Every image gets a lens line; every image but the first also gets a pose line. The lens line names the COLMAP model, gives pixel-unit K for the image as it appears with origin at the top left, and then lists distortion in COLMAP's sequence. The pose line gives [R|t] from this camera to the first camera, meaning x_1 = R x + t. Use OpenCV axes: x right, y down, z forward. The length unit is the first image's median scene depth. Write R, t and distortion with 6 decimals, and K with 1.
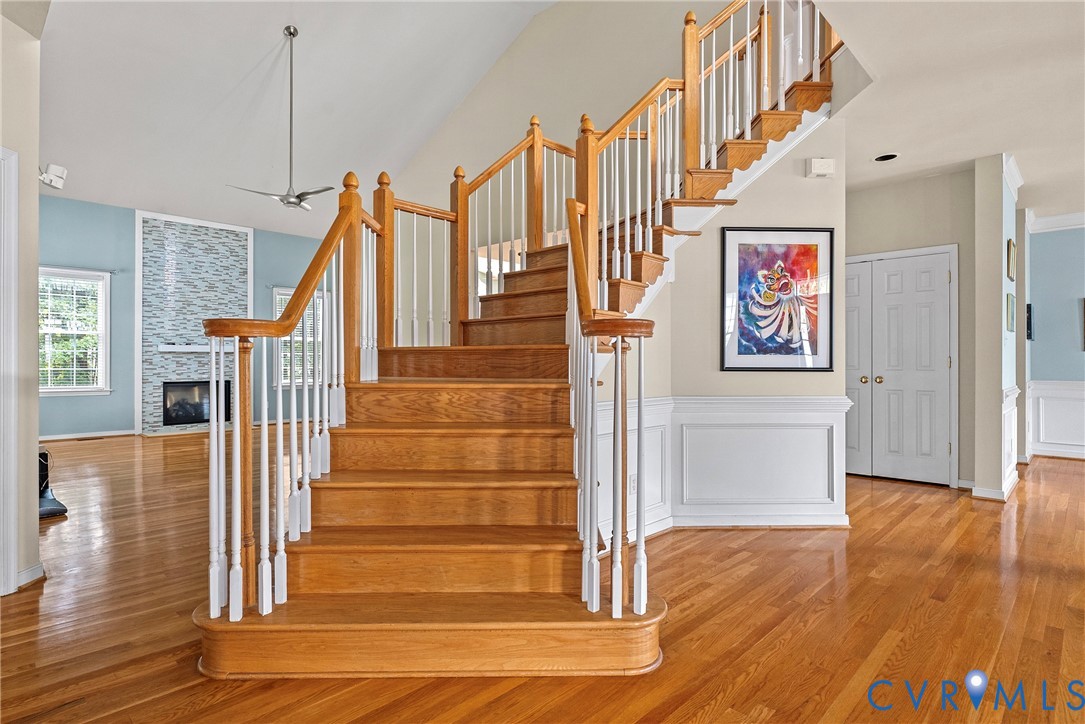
lens RADIAL K [[569.8, 0, 542.5], [0, 569.8, 362.0], [0, 0, 1]] dist [-0.007138, 0.000022]
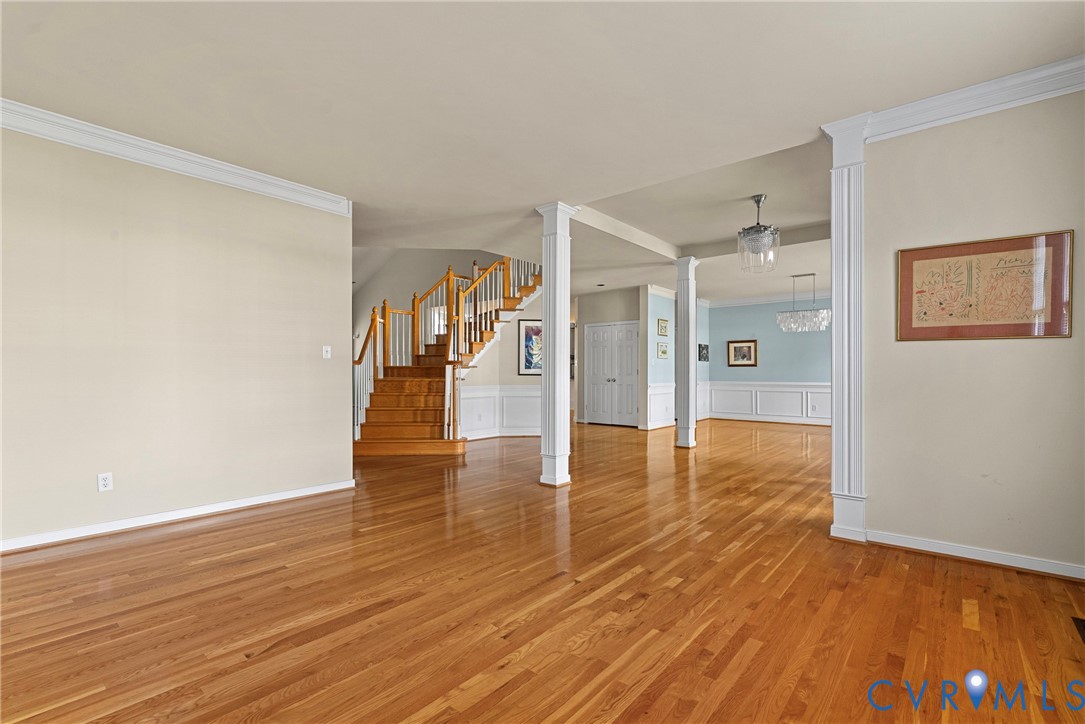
lens RADIAL K [[498.9, 0, 546.2], [0, 498.9, 372.5], [0, 0, 1]] dist [-0.001991, -0.000430]
pose [[0.997769, 0.001116, 0.066750, 0.289399], [-0.001254, 0.999997, 0.002022, -0.001851], [-0.066747, -0.002101, 0.997768, -1.258486]]
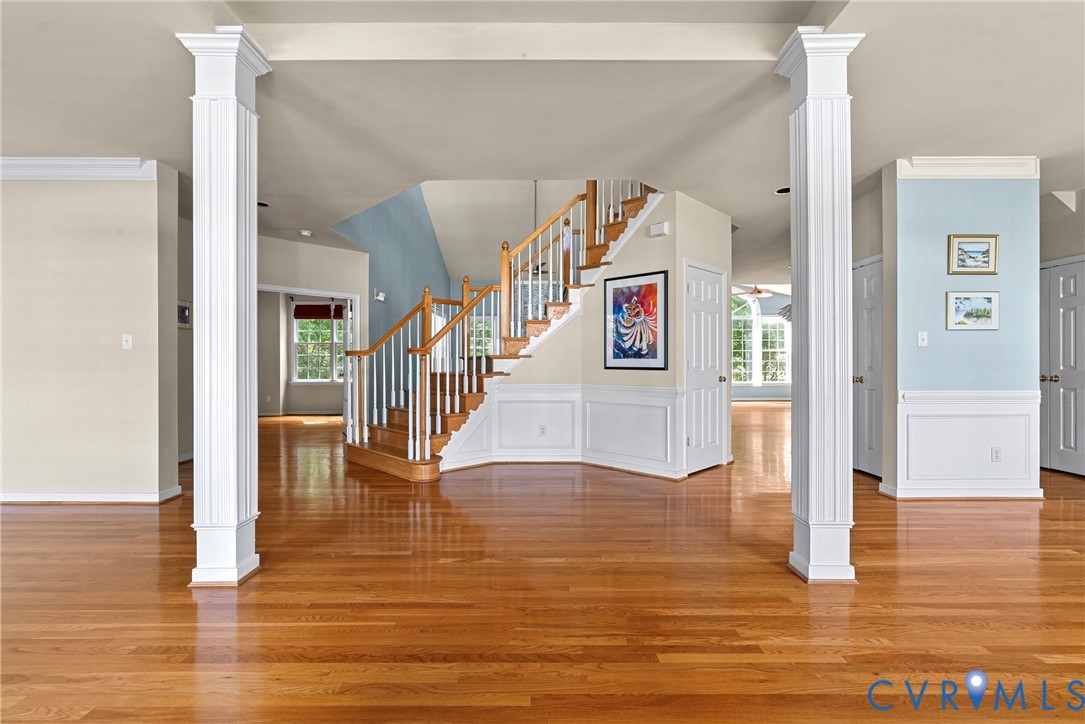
lens RADIAL K [[496.0, 0, 546.1], [0, 496.0, 363.7], [0, 0, 1]] dist [0.004526, 0.000547]
pose [[0.695688, -0.000856, -0.718344, 1.202808], [0.002353, 0.999997, 0.001088, -0.001288], [0.718340, -0.002447, 0.695687, -0.090740]]
